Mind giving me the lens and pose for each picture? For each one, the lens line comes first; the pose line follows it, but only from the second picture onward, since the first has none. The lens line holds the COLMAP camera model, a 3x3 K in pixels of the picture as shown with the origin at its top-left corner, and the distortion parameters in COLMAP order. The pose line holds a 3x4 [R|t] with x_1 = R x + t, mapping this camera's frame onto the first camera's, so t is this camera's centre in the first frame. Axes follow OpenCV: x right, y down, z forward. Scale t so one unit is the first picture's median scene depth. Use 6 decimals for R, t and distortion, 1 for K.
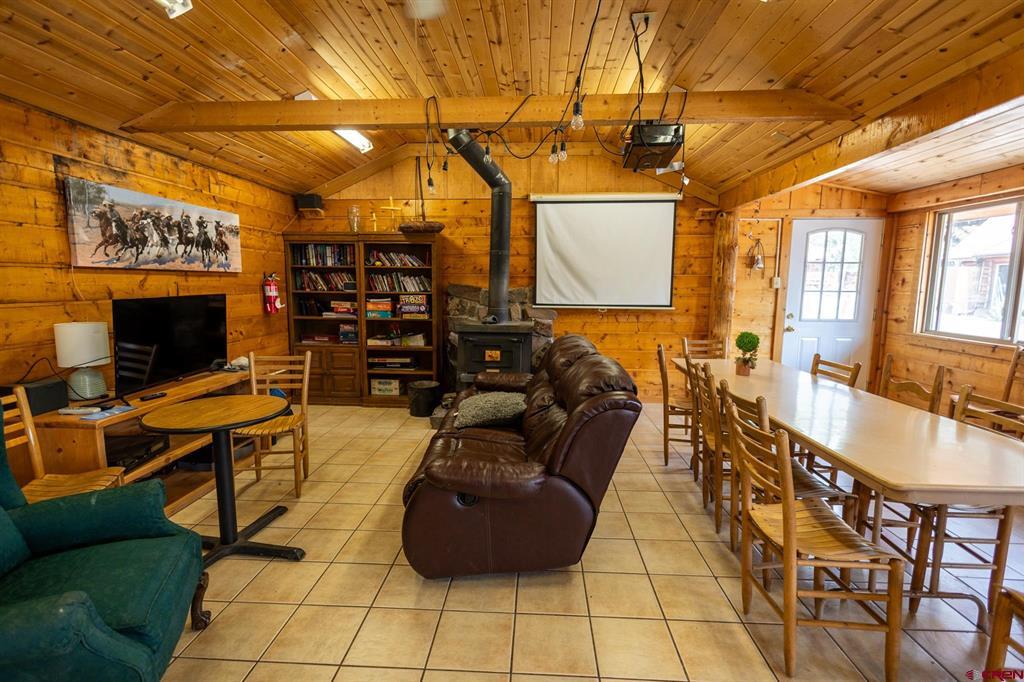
lens RADIAL K [[471.4, 0, 511.5], [0, 471.4, 340.8], [0, 0, 1]] dist [0.005441, 0.000087]
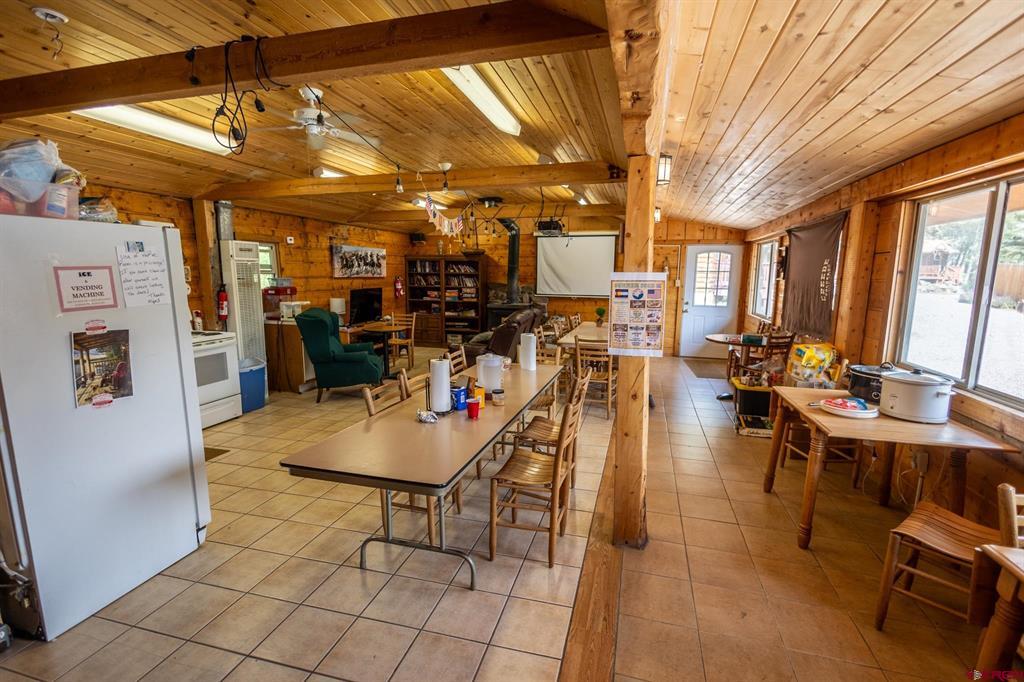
lens RADIAL K [[471.4, 0, 513.3], [0, 471.4, 345.7], [0, 0, 1]] dist [0.005441, 0.000087]
pose [[0.977475, 0.036161, -0.207931, 0.364594], [-0.029673, 0.998973, 0.034239, 0.061569], [0.208956, -0.027297, 0.977544, -0.803125]]
